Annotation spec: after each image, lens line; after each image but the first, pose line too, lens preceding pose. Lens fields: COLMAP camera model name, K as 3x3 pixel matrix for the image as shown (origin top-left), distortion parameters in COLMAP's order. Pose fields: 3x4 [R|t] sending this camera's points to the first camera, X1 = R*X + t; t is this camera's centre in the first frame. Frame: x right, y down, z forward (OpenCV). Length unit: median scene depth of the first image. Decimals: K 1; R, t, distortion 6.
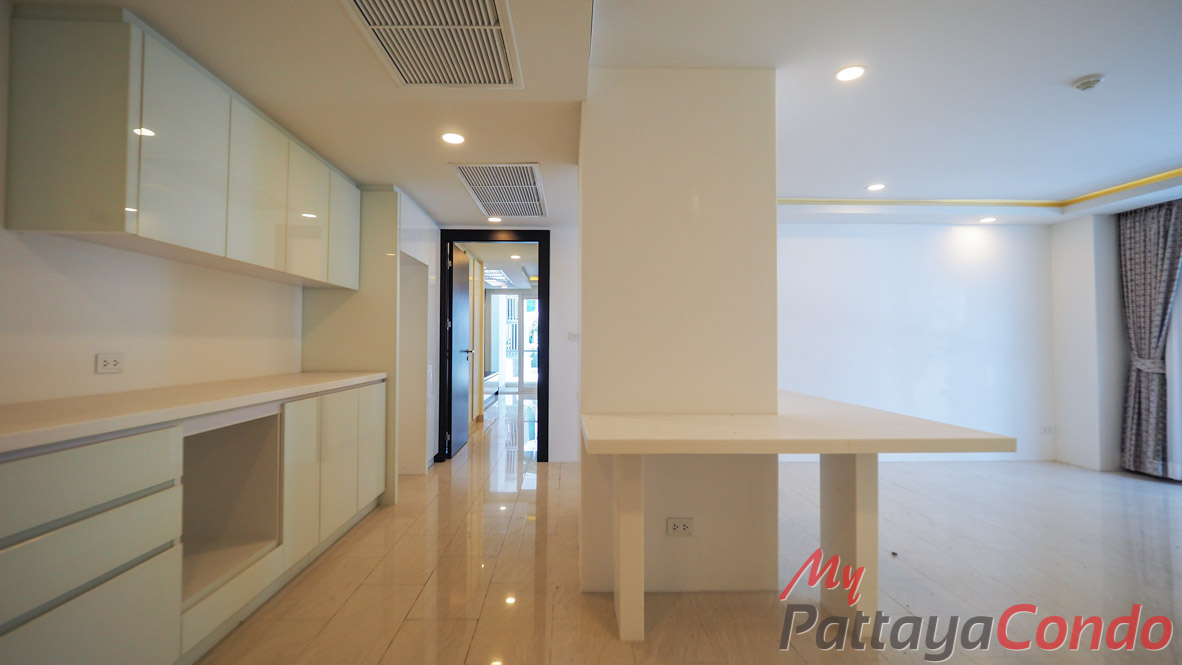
lens RADIAL K [[479.3, 0, 591.0], [0, 479.3, 332.5], [0, 0, 1]] dist [0.002802, -0.000046]
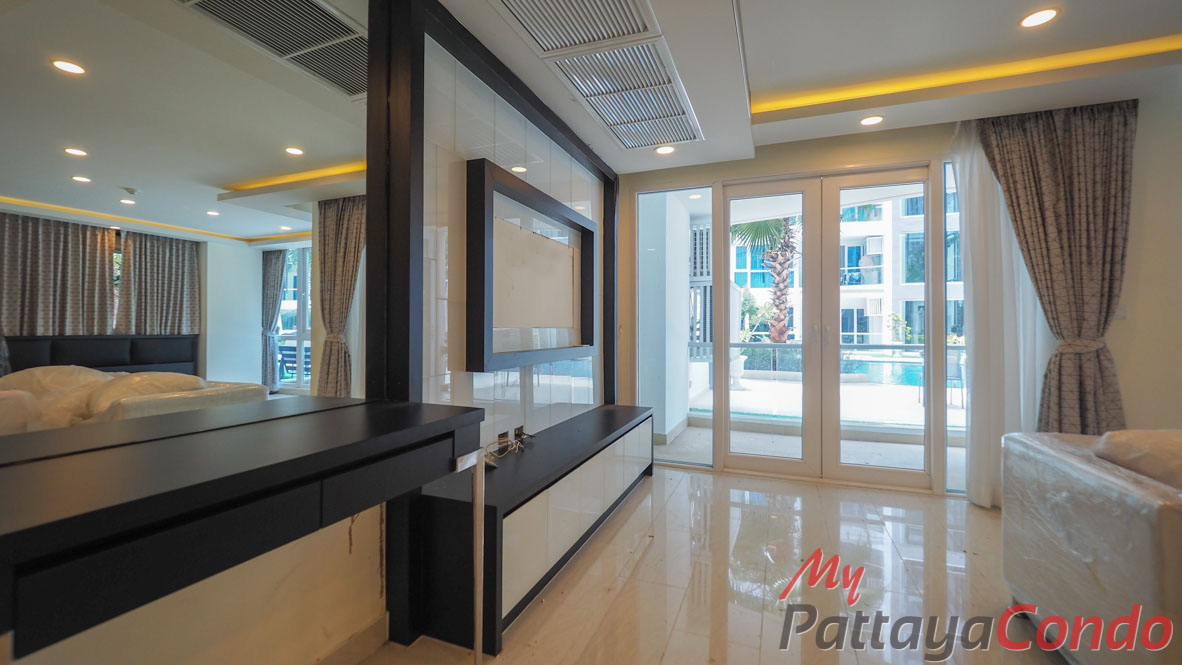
lens RADIAL K [[479.3, 0, 591.0], [0, 479.3, 332.5], [0, 0, 1]] dist [0.002802, -0.000046]
pose [[0.915697, 0.002675, -0.401860, -0.098483], [0.005197, 0.999815, 0.018497, 0.021598], [0.401835, -0.019026, 0.915514, 0.677376]]
